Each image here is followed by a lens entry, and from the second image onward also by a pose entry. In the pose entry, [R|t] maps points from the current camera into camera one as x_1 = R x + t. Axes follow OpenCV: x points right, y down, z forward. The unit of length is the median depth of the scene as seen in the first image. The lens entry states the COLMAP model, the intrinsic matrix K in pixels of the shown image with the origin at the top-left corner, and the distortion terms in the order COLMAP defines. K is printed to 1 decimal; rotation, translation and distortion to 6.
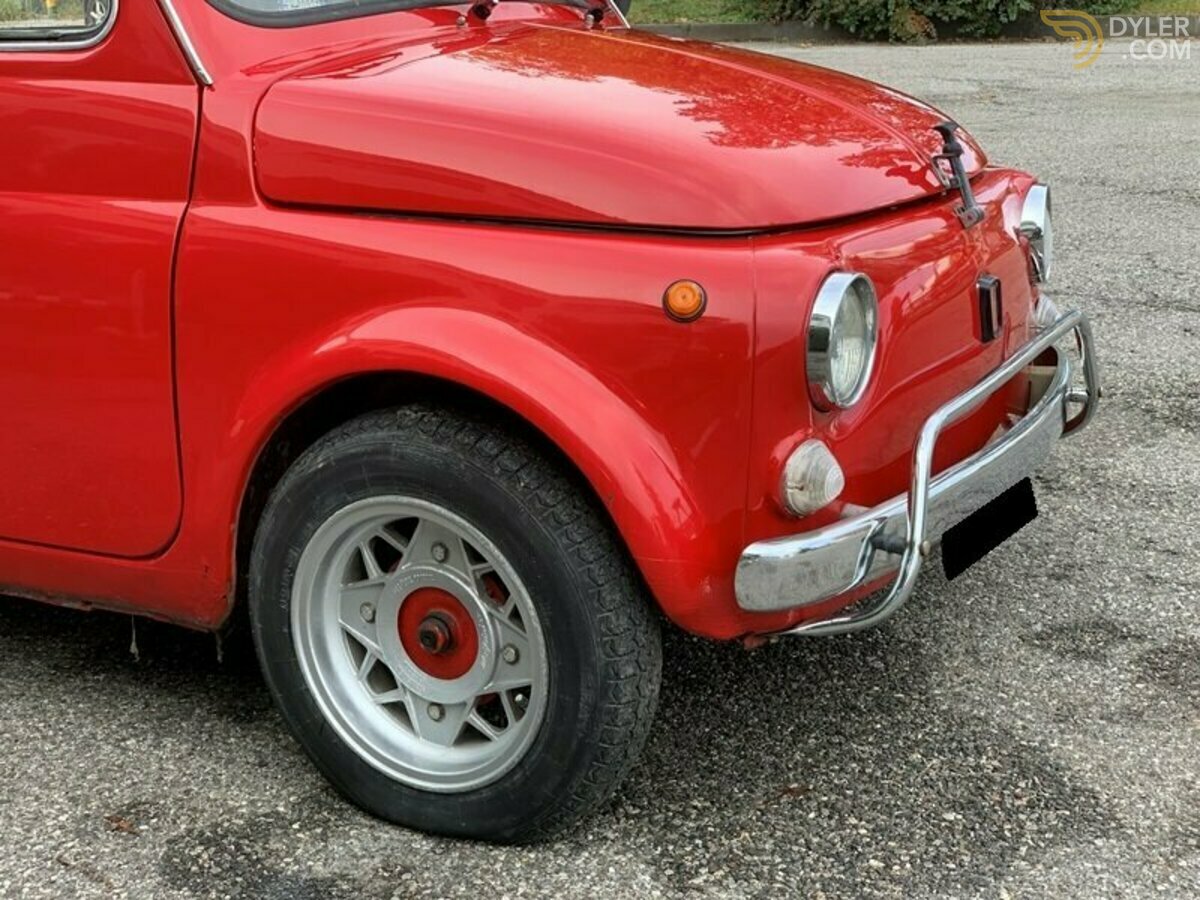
lens RADIAL K [[1806.5, 0, 608.3], [0, 1806.5, 457.9], [0, 0, 1]] dist [0.016741, 0.023795]
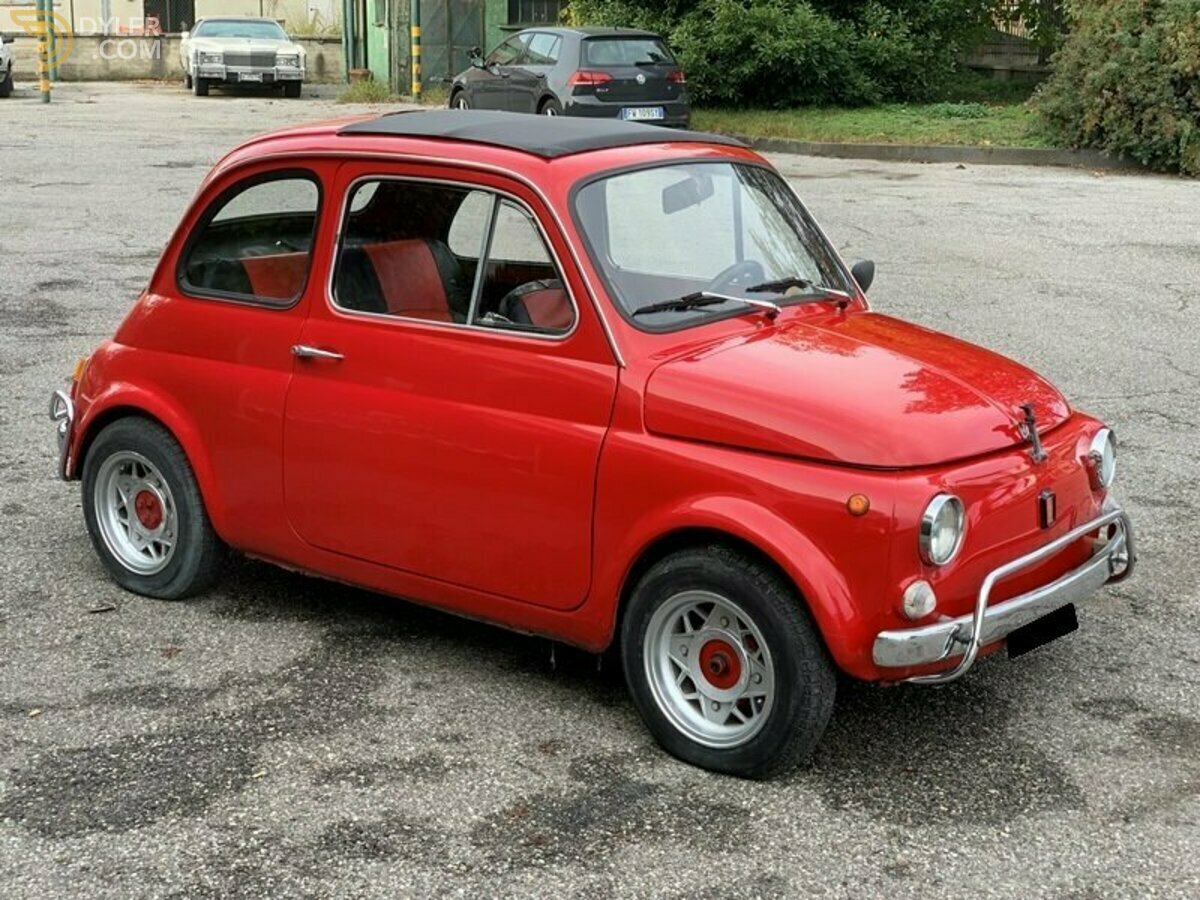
lens RADIAL K [[1806.5, 0, 608.3], [0, 1806.5, 457.9], [0, 0, 1]] dist [0.016741, 0.023795]
pose [[0.983915, 0.073275, -0.162917, 0.082543], [-0.078899, 0.996480, -0.028312, -0.055123], [0.160269, 0.040711, 0.986233, -0.888779]]
